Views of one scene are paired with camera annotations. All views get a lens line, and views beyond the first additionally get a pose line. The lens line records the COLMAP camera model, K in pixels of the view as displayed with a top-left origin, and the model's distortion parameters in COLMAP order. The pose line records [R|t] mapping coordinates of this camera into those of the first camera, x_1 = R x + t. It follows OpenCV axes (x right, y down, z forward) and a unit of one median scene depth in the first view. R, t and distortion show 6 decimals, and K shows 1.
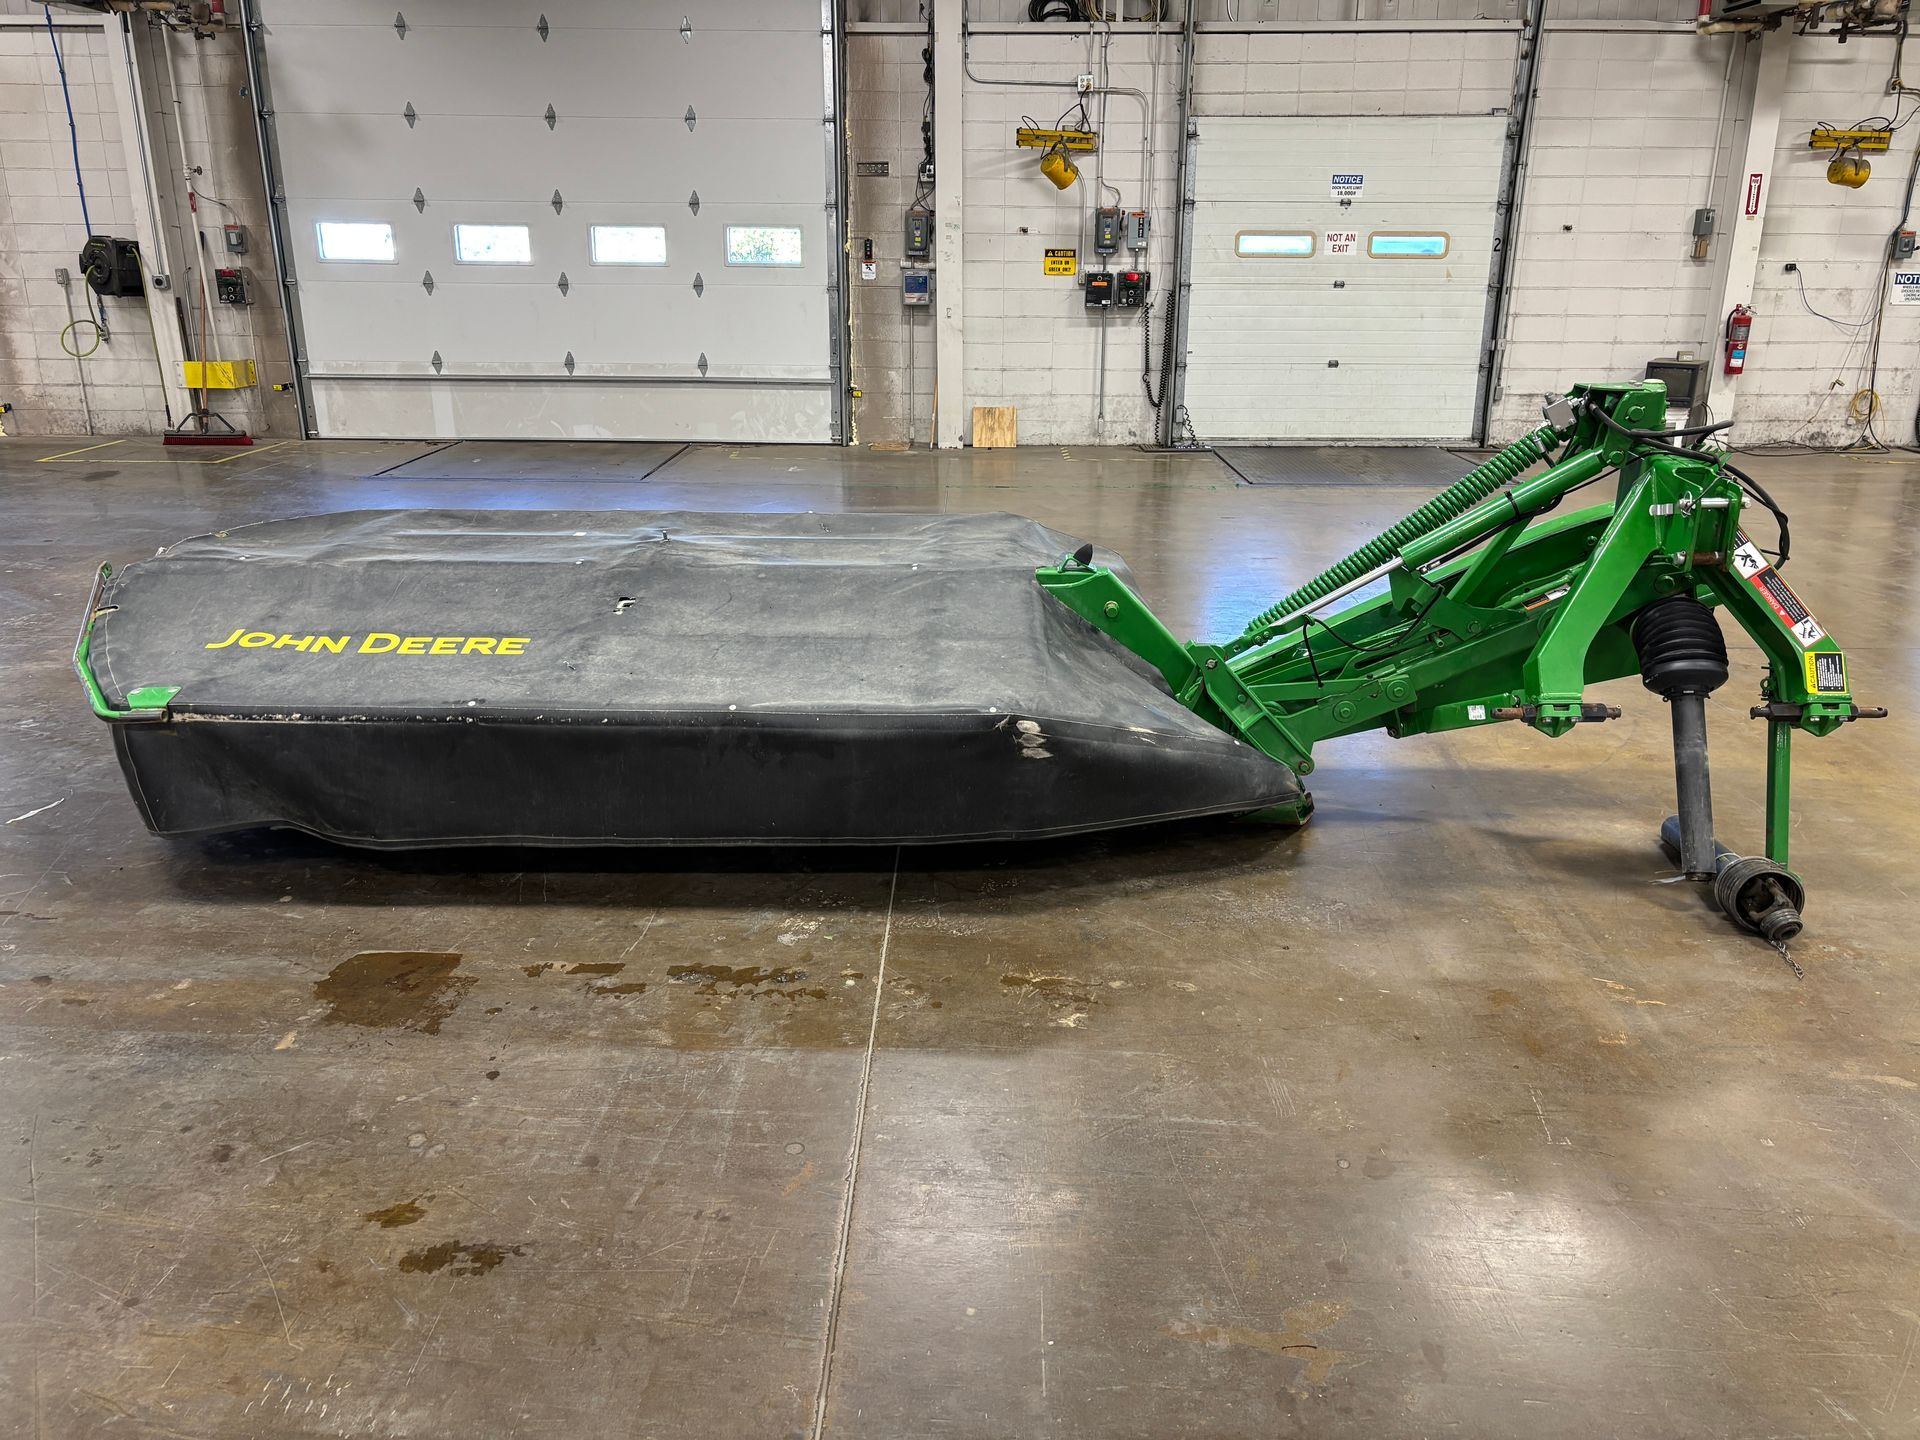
lens RADIAL K [[1431.8, 0, 967.8], [0, 1431.8, 715.0], [0, 0, 1]] dist [0.046911, -0.050192]
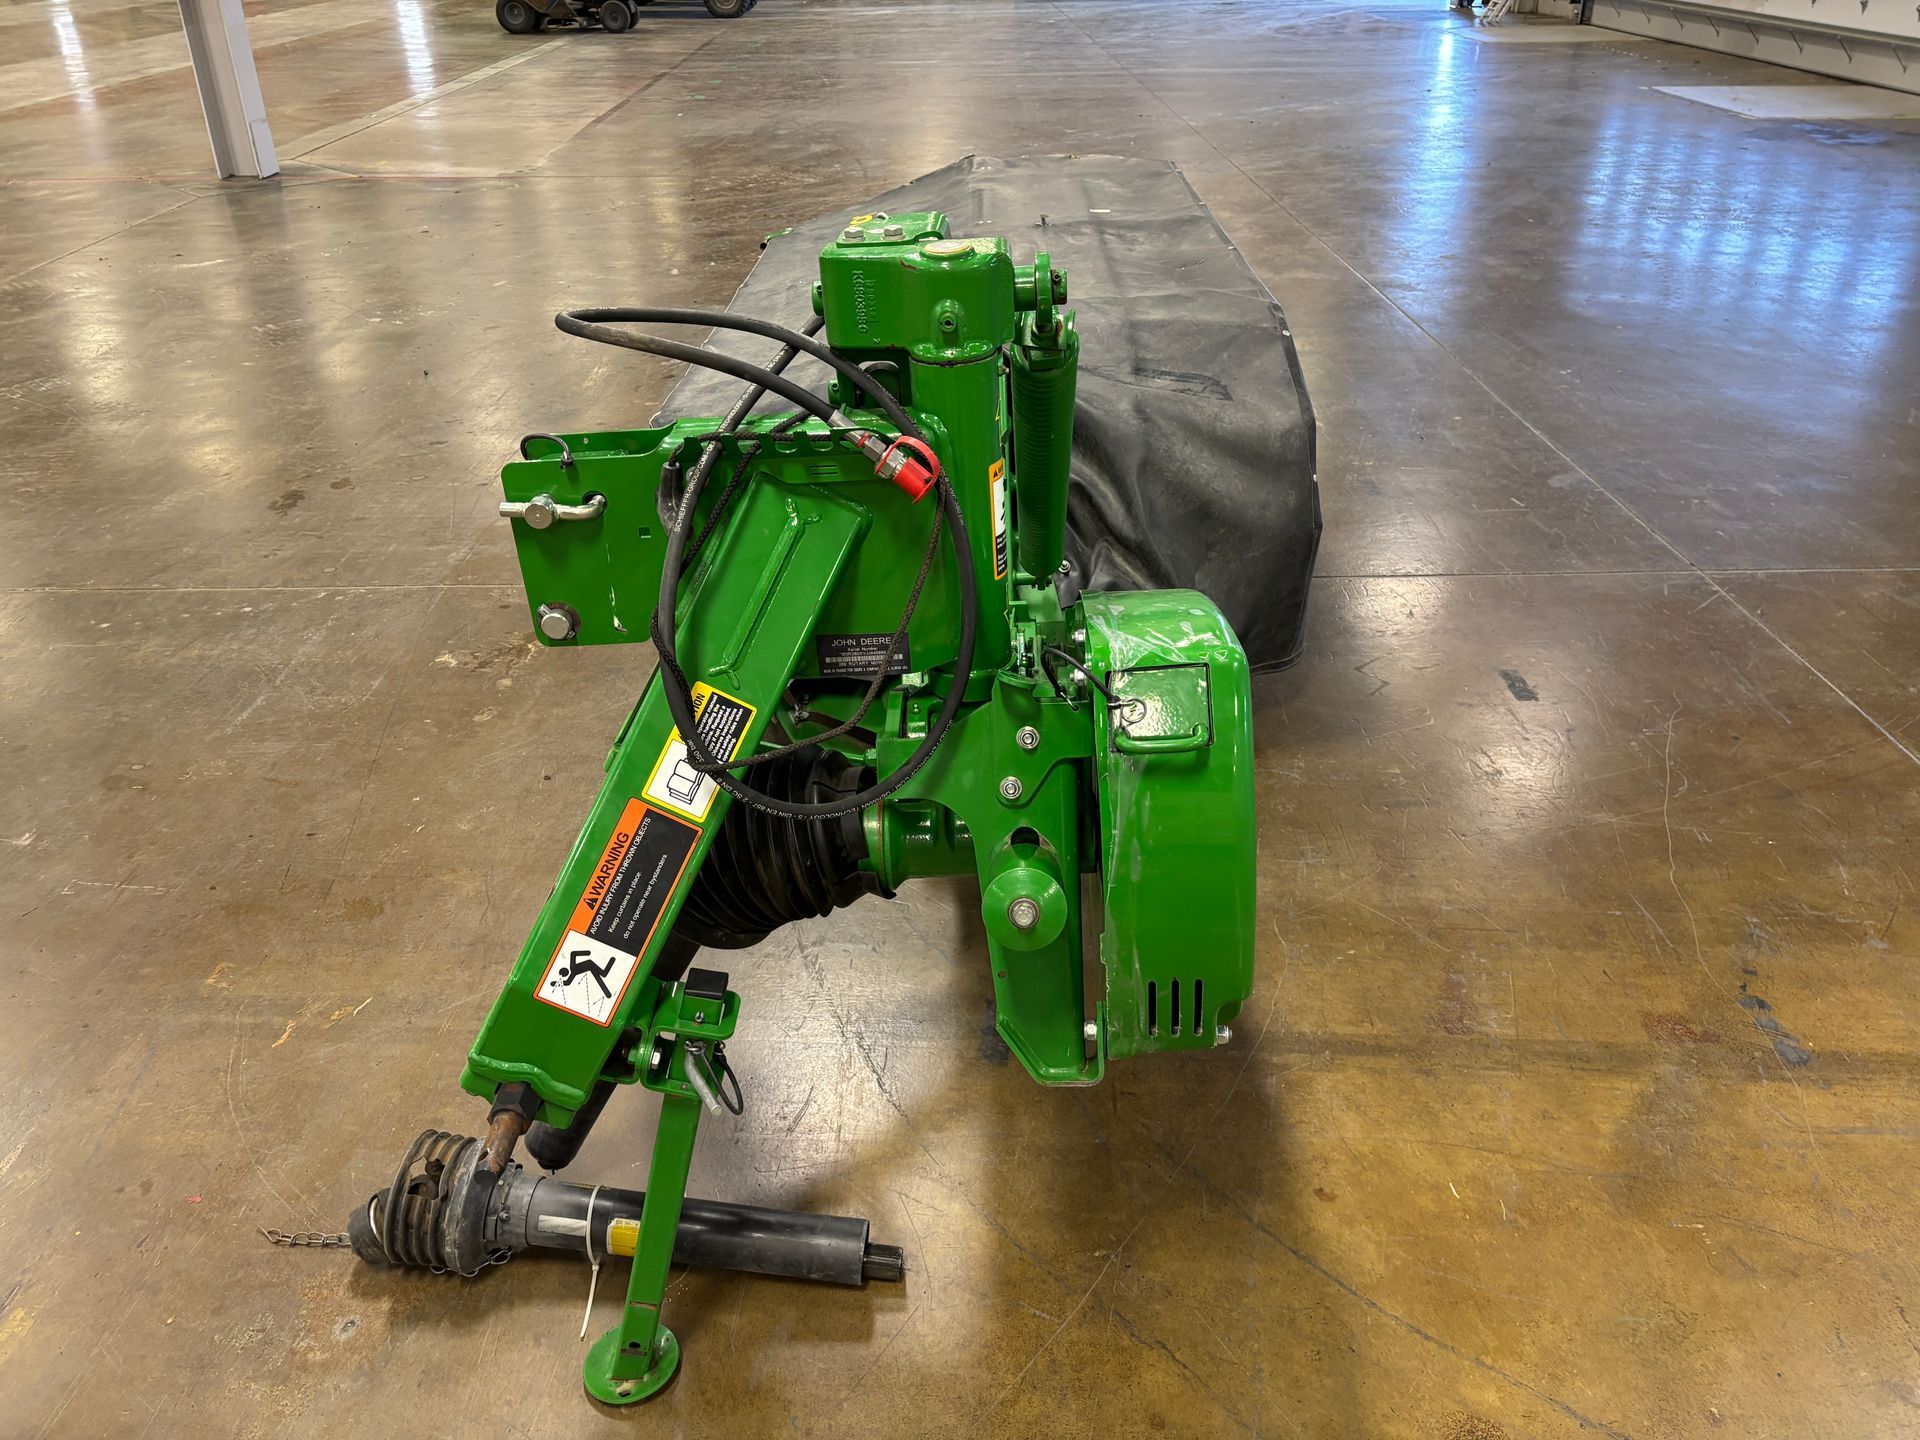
lens RADIAL K [[1459.7, 0, 958.3], [0, 1459.7, 706.3], [0, 0, 1]] dist [0.042637, -0.047860]
pose [[0.027994, 0.480050, -0.876795, 0.284068], [-0.304601, 0.839520, 0.449917, -0.099200], [0.952069, 0.254477, 0.169725, 0.315129]]
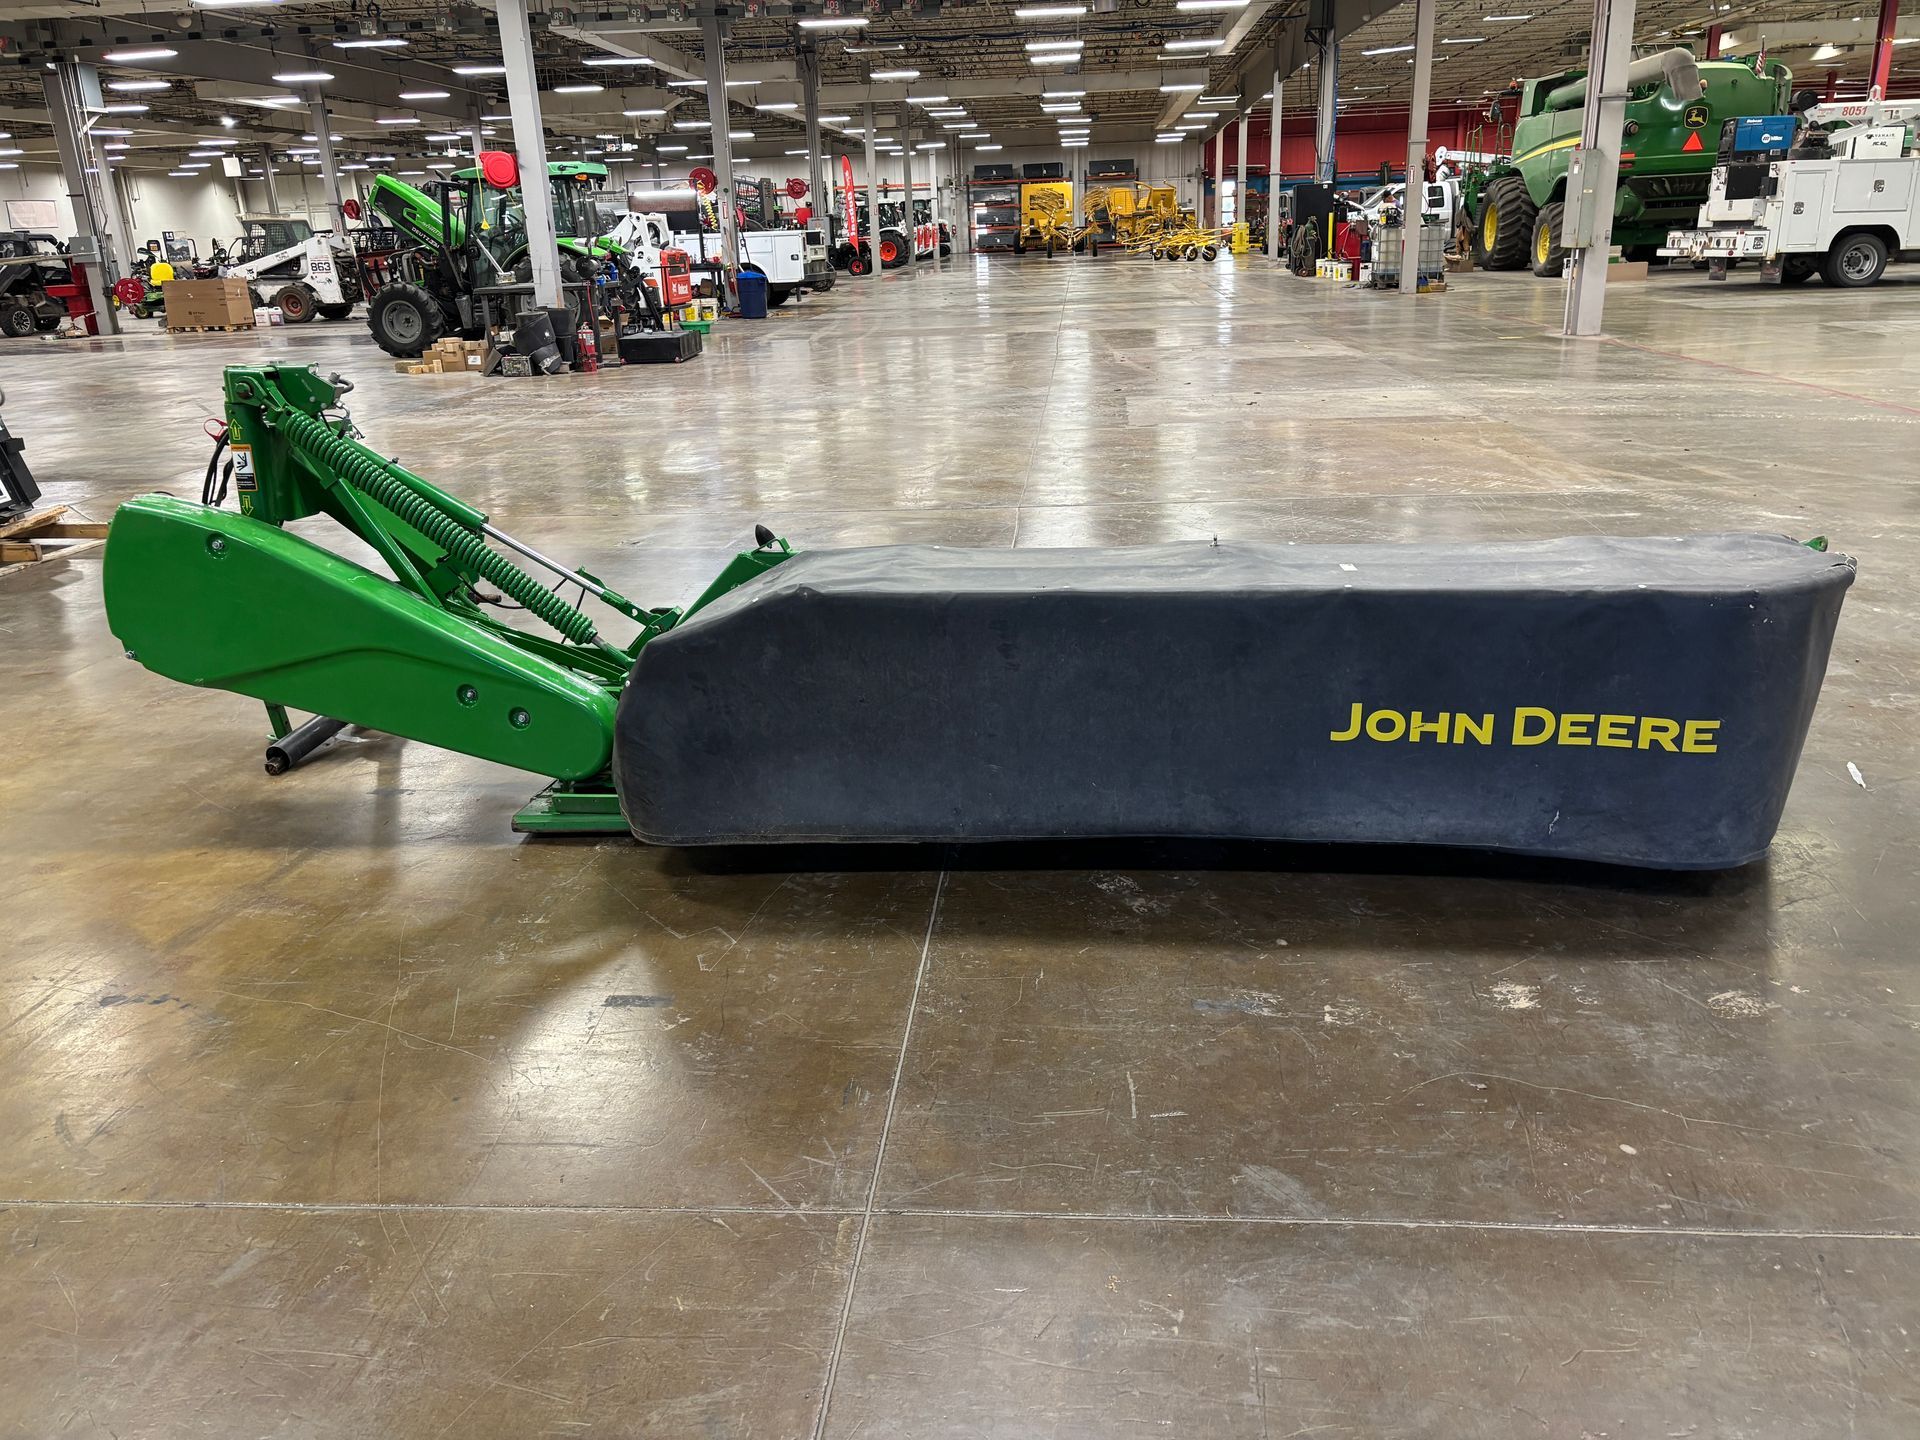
lens RADIAL K [[1417.6, 0, 954.3], [0, 1417.6, 693.0], [0, 0, 1]] dist [0.076059, -0.078271]
pose [[-0.996905, 0.009086, 0.078090, -0.043816], [0.053400, 0.807255, 0.587782, -0.207359], [-0.057698, 0.590133, -0.805242, 0.642328]]
